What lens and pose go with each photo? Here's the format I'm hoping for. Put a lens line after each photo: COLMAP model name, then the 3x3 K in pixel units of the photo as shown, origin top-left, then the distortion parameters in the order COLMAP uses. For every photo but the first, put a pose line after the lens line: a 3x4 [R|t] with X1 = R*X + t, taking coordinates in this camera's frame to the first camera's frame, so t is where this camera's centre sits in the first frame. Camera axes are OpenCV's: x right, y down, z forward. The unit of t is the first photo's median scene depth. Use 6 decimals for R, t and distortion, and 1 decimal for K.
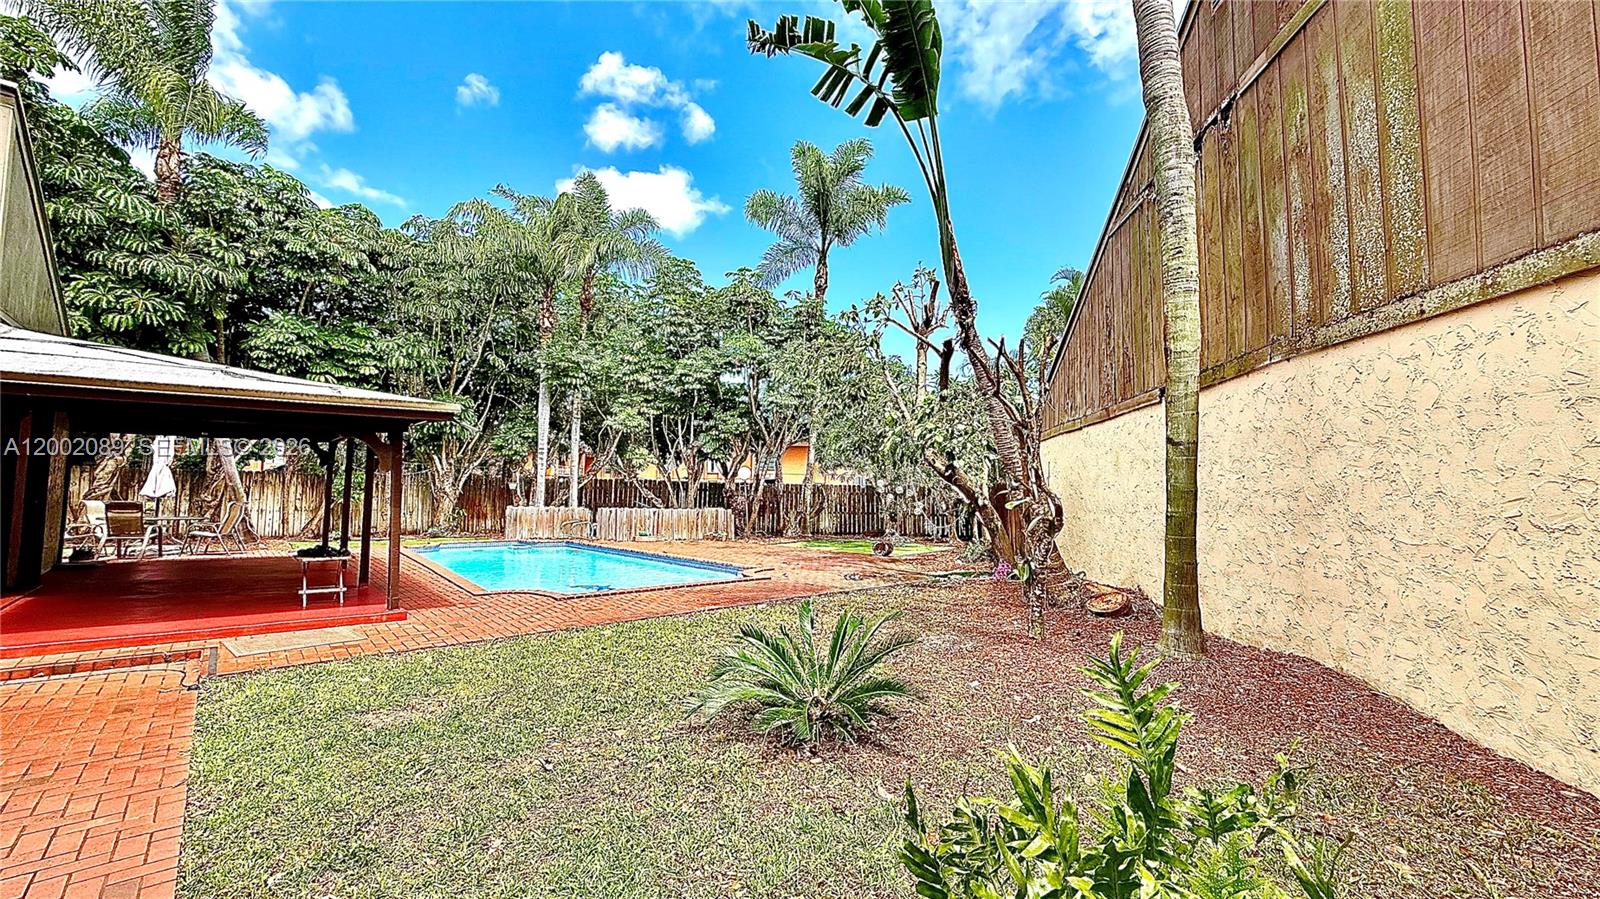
lens RADIAL K [[640.5, 0, 790.6], [0, 640.5, 453.5], [0, 0, 1]] dist [-0.000399, 0.001111]
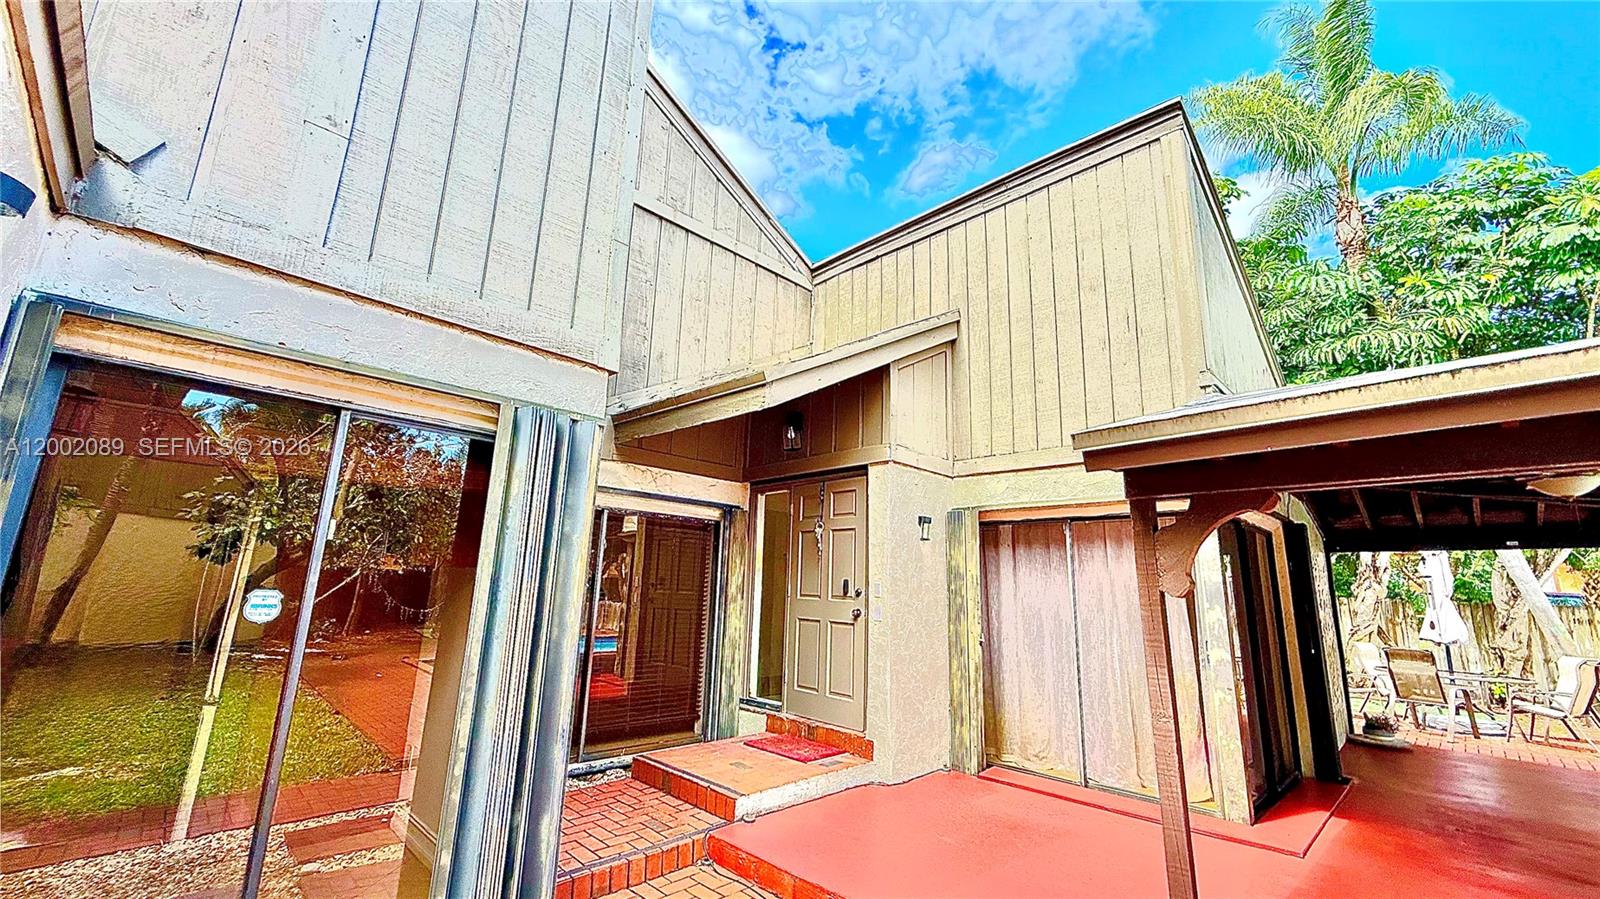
lens RADIAL K [[640.5, 0, 803.1], [0, 640.5, 447.4], [0, 0, 1]] dist [-0.000399, 0.001111]
pose [[0.068713, -0.220546, -0.972953, -0.285970], [0.033874, 0.975212, -0.218666, -0.009577], [0.997061, -0.017933, 0.074481, 0.233819]]
